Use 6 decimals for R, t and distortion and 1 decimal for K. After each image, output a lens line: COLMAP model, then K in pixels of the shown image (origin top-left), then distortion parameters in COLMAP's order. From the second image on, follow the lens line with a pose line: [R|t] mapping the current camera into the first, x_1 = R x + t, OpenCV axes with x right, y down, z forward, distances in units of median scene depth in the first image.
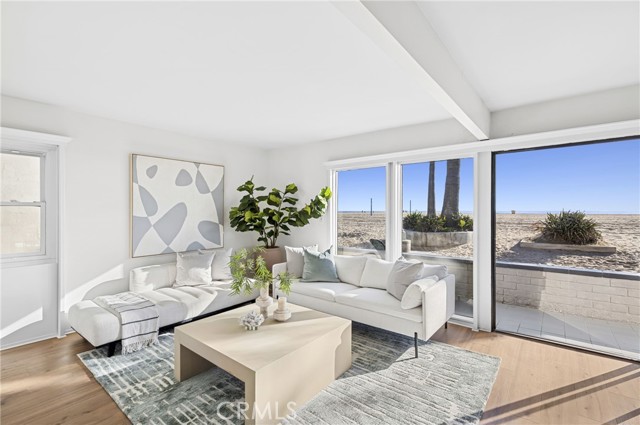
lens RADIAL K [[293.4, 0, 319.6], [0, 293.4, 211.2], [0, 0, 1]] dist [-0.003234, -0.001101]
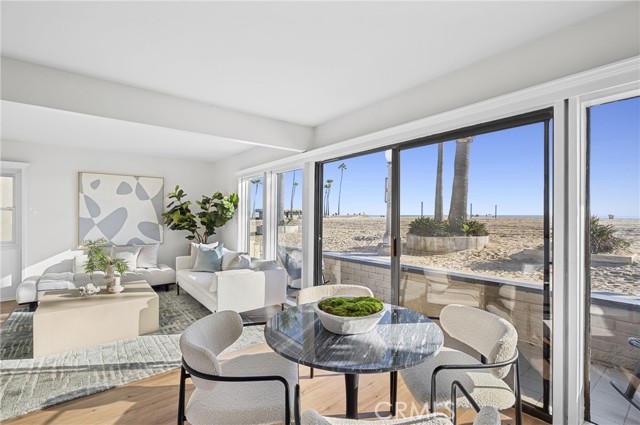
lens RADIAL K [[293.4, 0, 317.9], [0, 293.4, 216.5], [0, 0, 1]] dist [-0.003234, -0.001101]
pose [[0.976110, 0.003280, -0.217254, 0.620499], [-0.002214, 0.999984, 0.005151, 0.002235], [0.217267, -0.004547, 0.976102, -0.076939]]
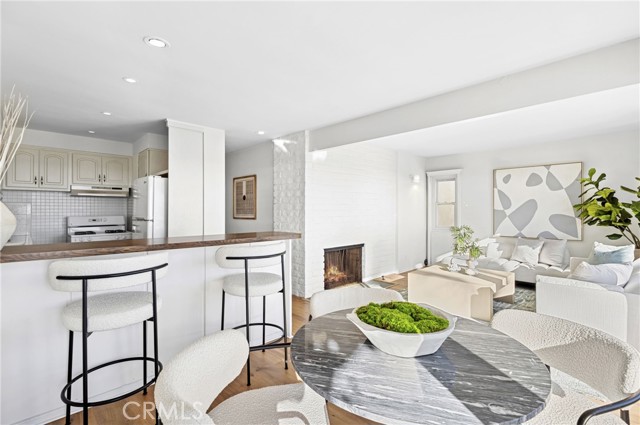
lens RADIAL K [[293.4, 0, 320.6], [0, 293.4, 209.2], [0, 0, 1]] dist [-0.003234, -0.001101]
pose [[-0.135414, 0.000580, -0.990789, 0.867833], [0.004248, 0.999991, 0.000005, 0.009148], [0.990780, -0.004208, -0.135415, 0.241564]]
